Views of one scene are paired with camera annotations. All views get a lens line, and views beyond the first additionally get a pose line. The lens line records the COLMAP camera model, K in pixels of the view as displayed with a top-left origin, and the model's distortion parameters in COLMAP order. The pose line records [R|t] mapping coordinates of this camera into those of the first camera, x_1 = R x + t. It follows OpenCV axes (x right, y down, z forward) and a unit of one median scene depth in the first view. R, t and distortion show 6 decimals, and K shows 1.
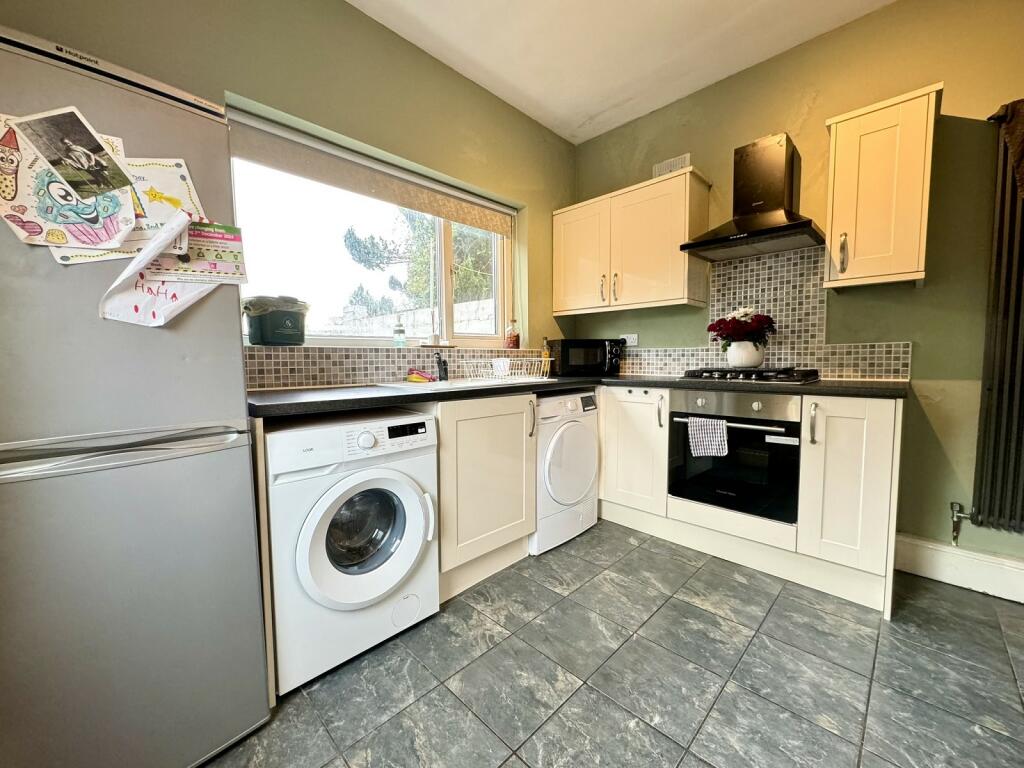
lens RADIAL K [[405.7, 0, 512.0], [0, 405.7, 384.0], [0, 0, 1]] dist [-0.001076, 0.000061]
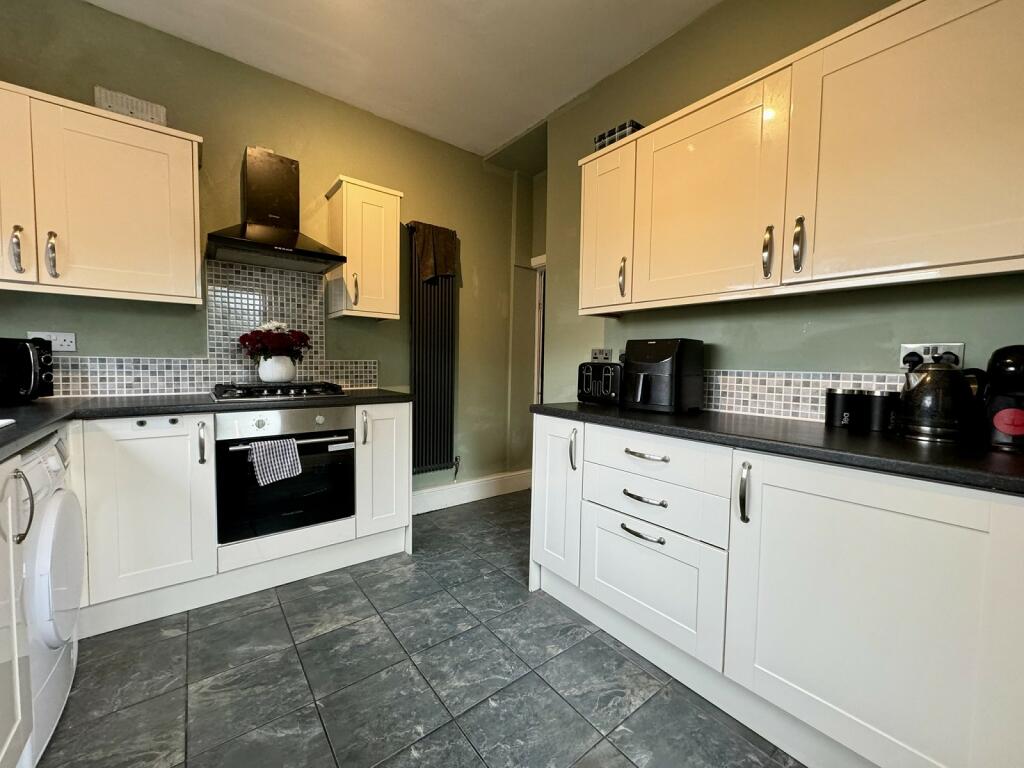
lens RADIAL K [[405.7, 0, 512.0], [0, 405.7, 384.0], [0, 0, 1]] dist [-0.001076, 0.000061]
pose [[0.122078, -0.044002, 0.991545, -0.359595], [0.046477, 0.998174, 0.038574, -0.052888], [-0.991432, 0.041375, 0.123901, 0.352190]]
